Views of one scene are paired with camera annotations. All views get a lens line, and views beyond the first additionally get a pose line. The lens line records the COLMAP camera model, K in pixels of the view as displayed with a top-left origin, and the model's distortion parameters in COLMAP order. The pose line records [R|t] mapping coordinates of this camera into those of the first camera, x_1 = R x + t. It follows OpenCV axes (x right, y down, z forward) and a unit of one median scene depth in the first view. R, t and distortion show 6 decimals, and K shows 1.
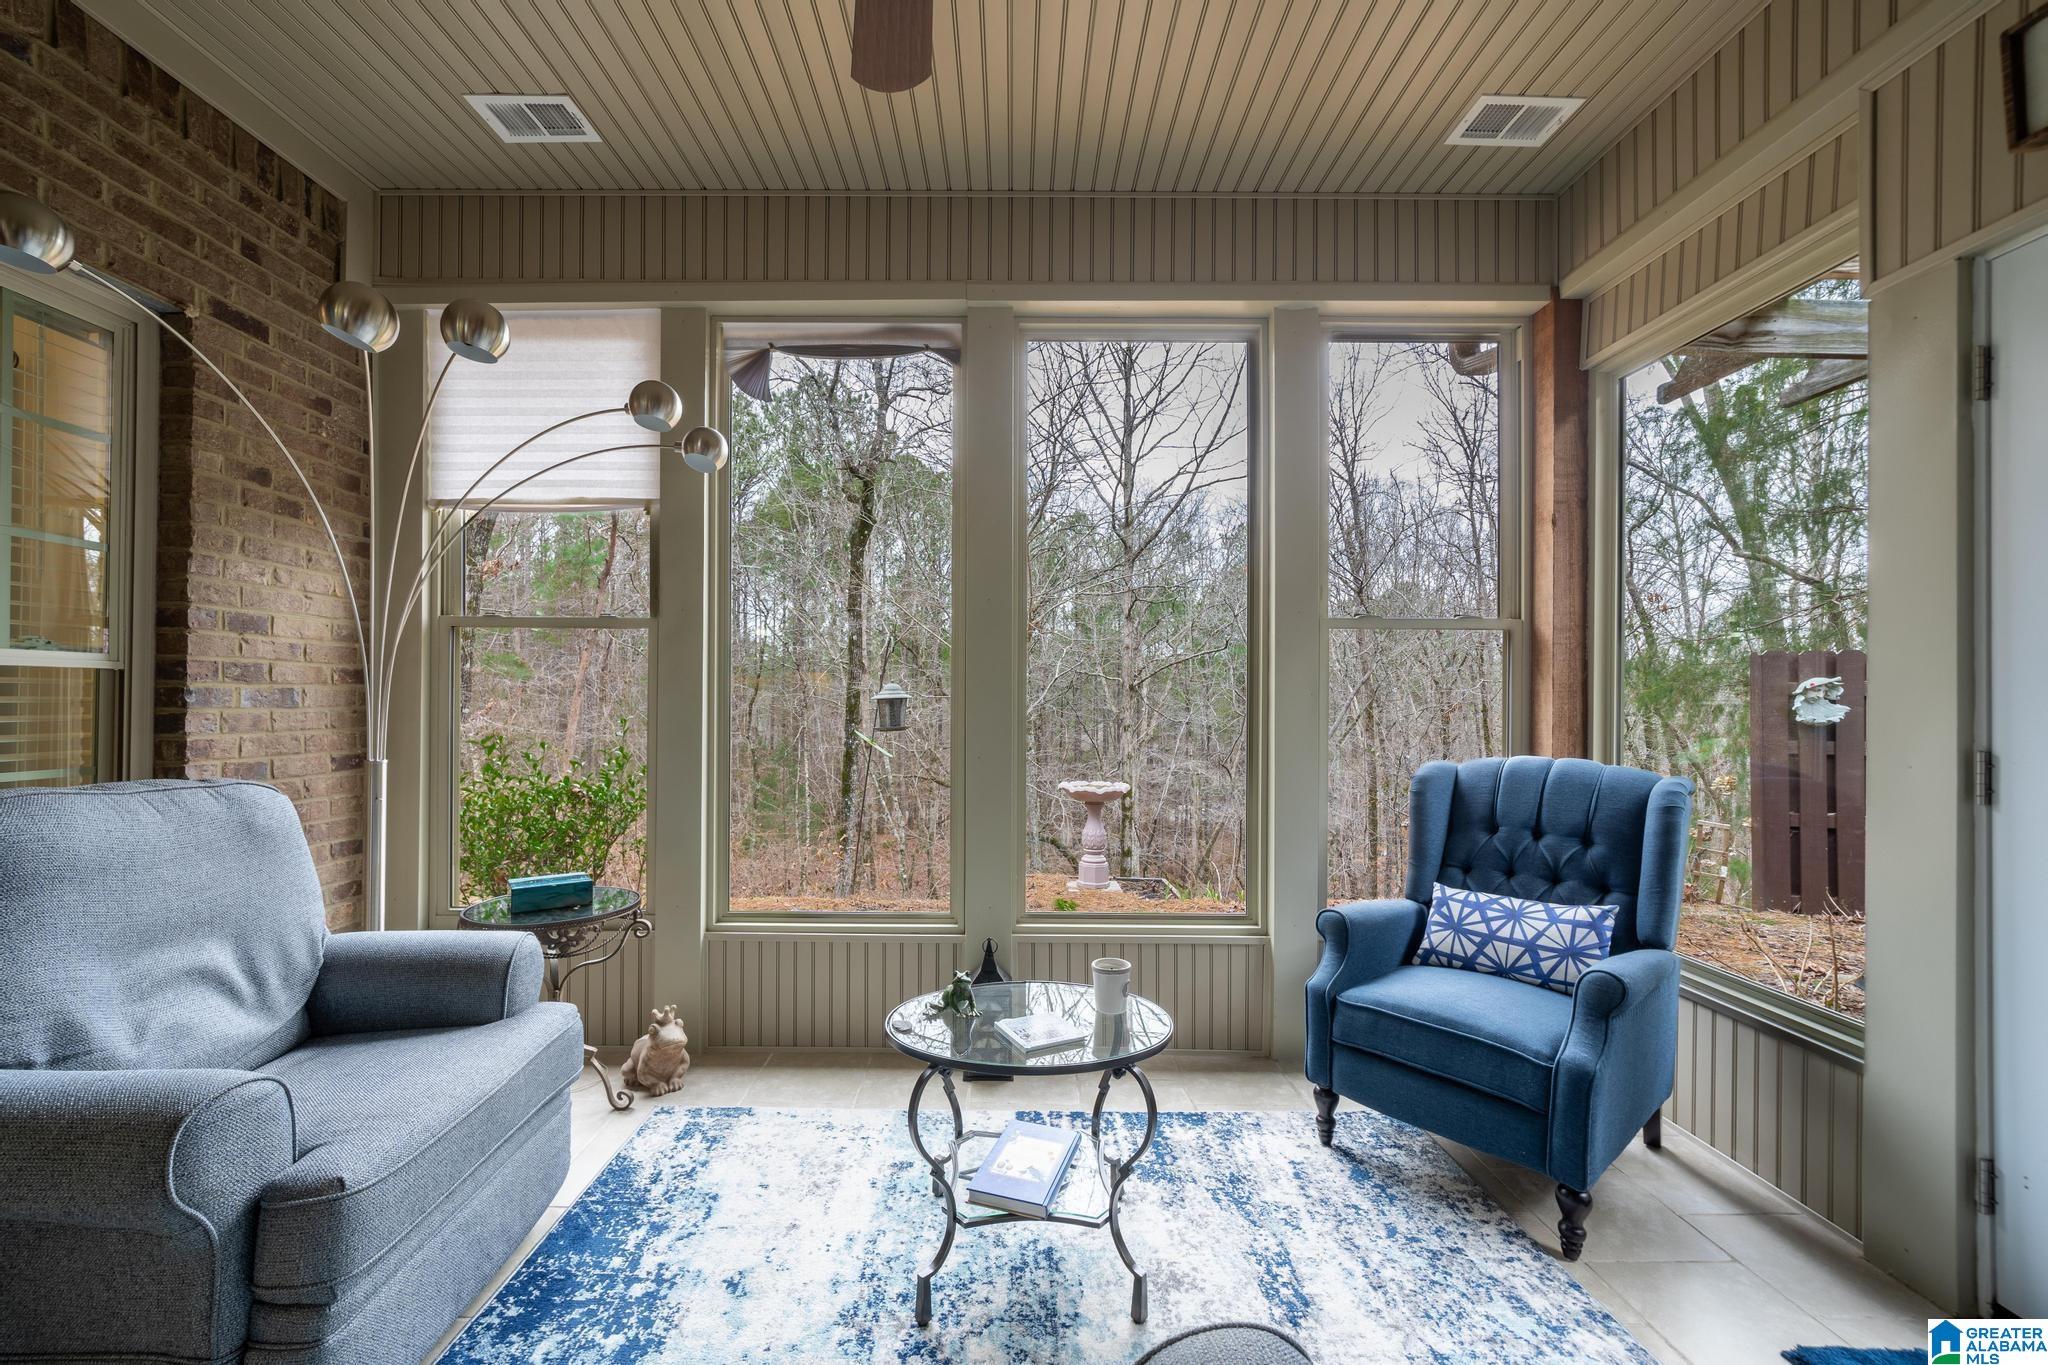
lens RADIAL K [[807.2, 0, 1004.0], [0, 807.2, 691.8], [0, 0, 1]] dist [-0.007366, 0.000049]
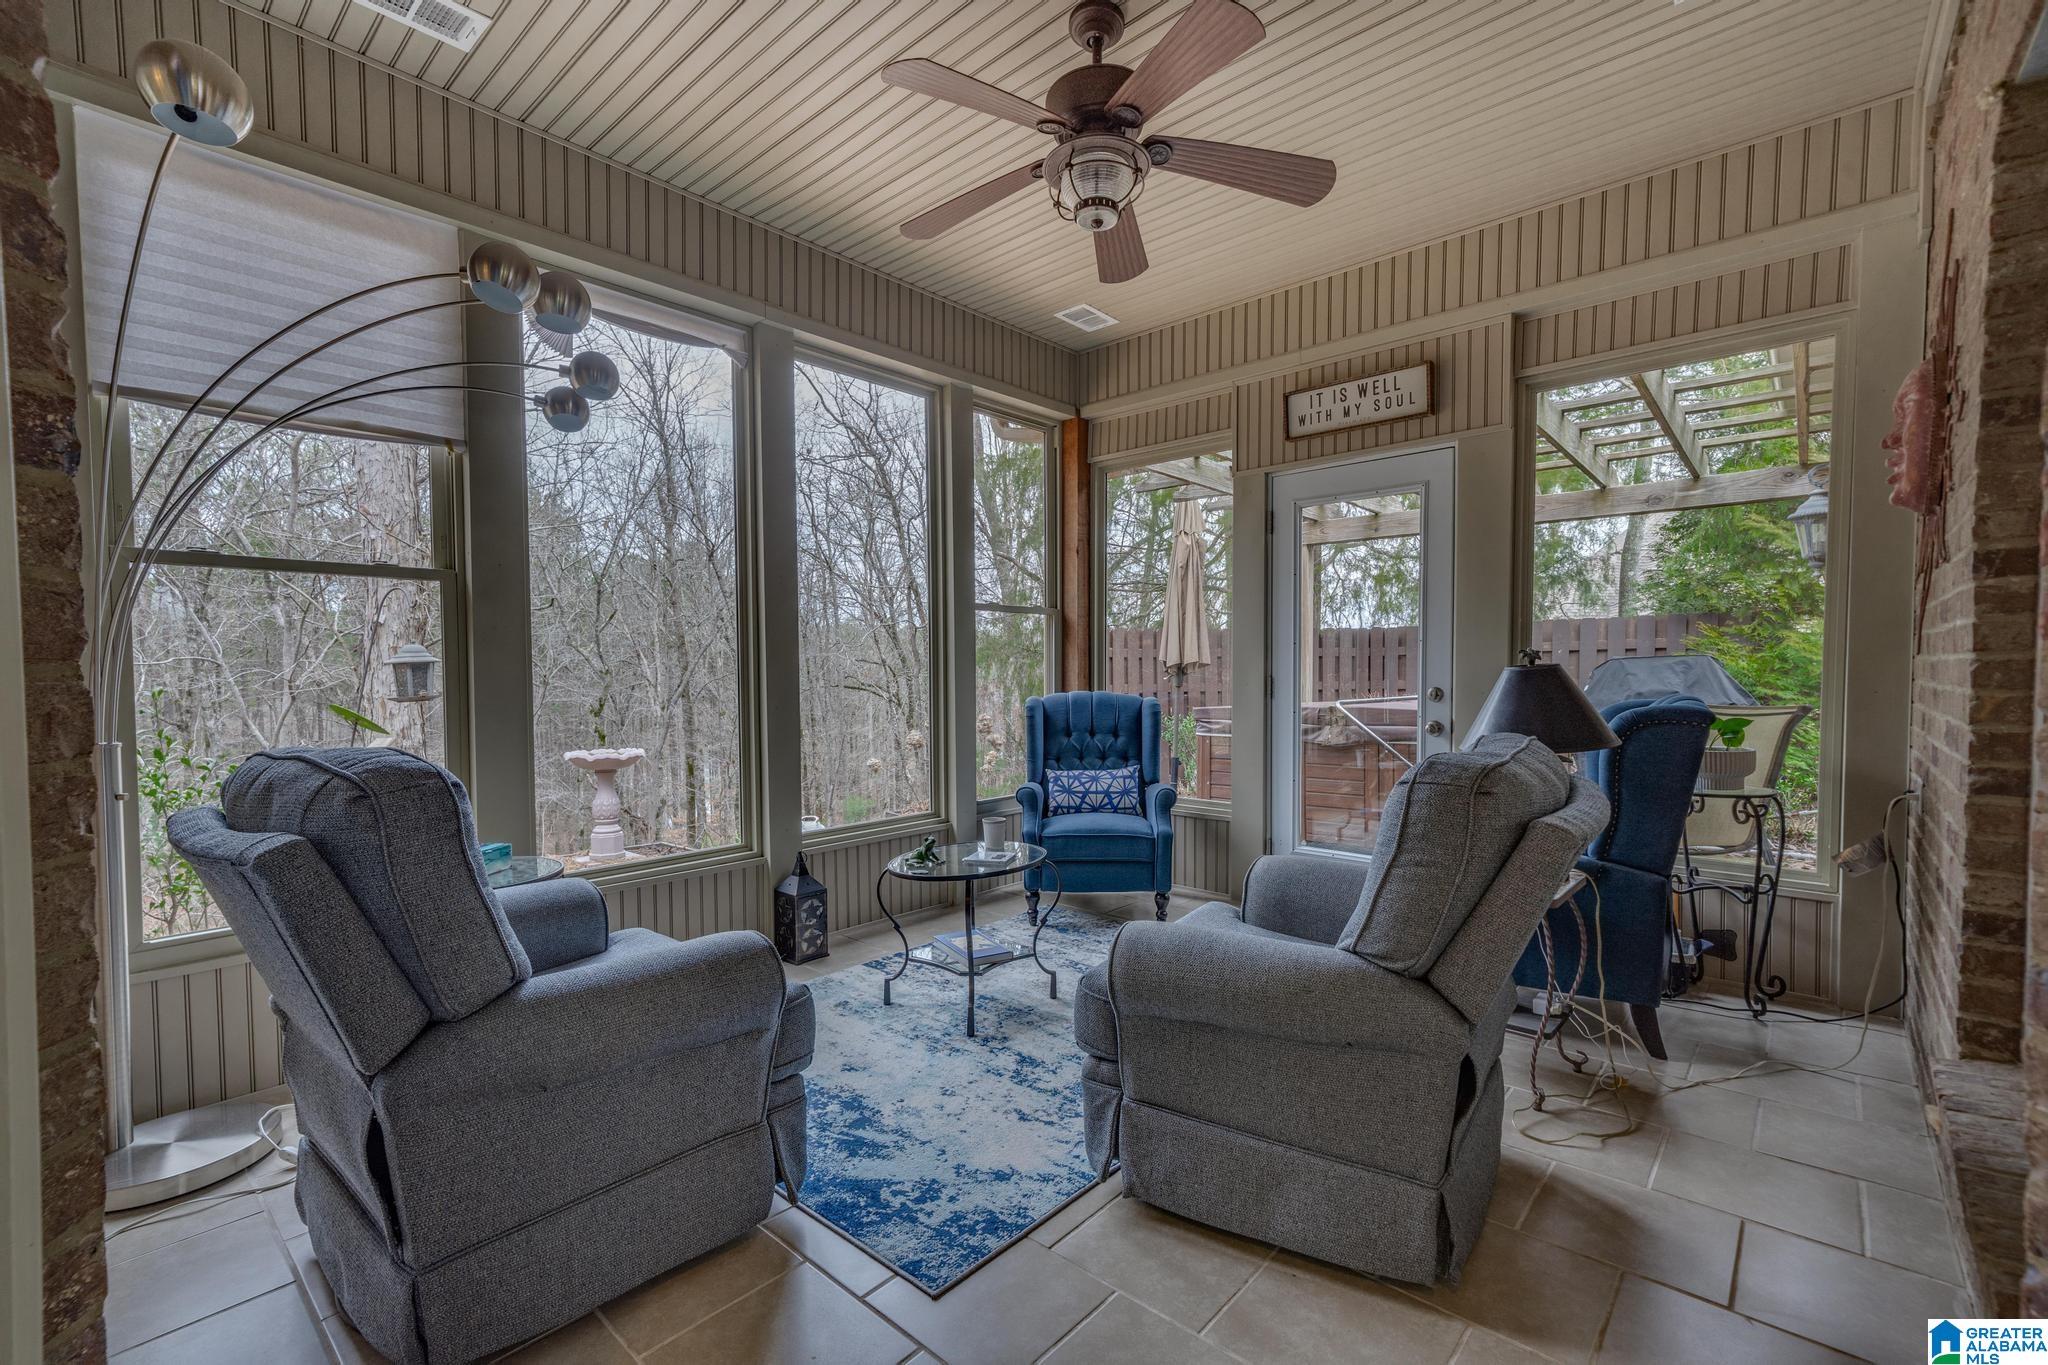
lens RADIAL K [[901.8, 0, 1024.0], [0, 901.8, 682.5], [0, 0, 1]] dist [0.002069, 0.000254]
pose [[0.663143, -0.022189, 0.748164, -0.920036], [0.000520, 0.999574, 0.029184, 0.007310], [-0.748492, -0.018964, 0.662872, -0.190456]]
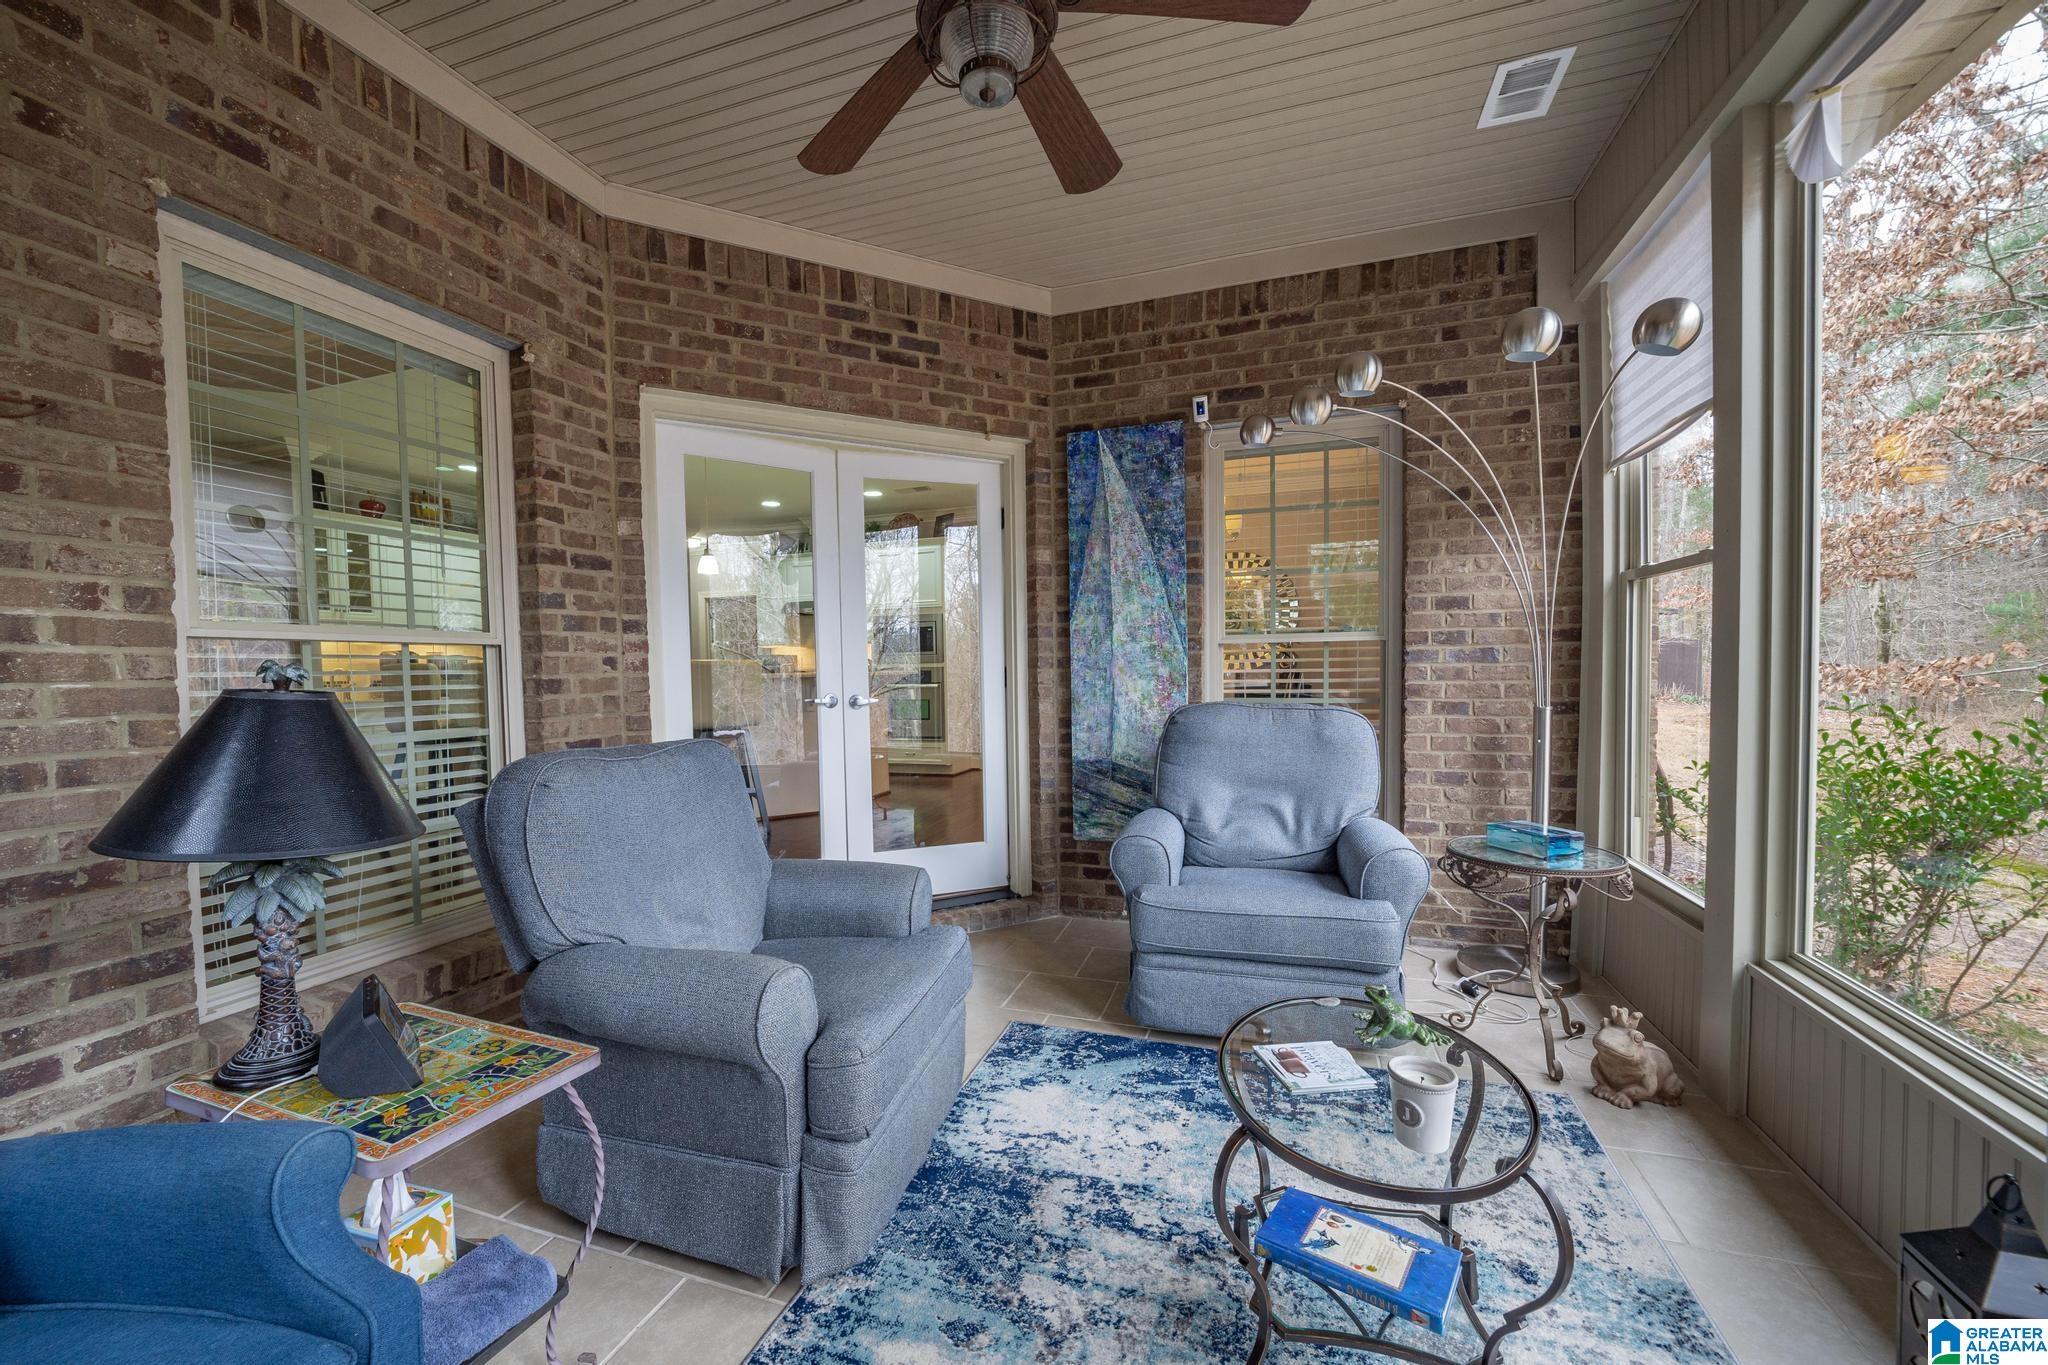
lens RADIAL K [[807.2, 0, 1004.0], [0, 807.2, 691.8], [0, 0, 1]] dist [-0.007366, 0.000049]
pose [[-0.330673, 0.033585, -0.943148, 0.644860], [0.028266, 0.999271, 0.025674, 0.012206], [0.943322, -0.018169, -0.331381, 0.712203]]
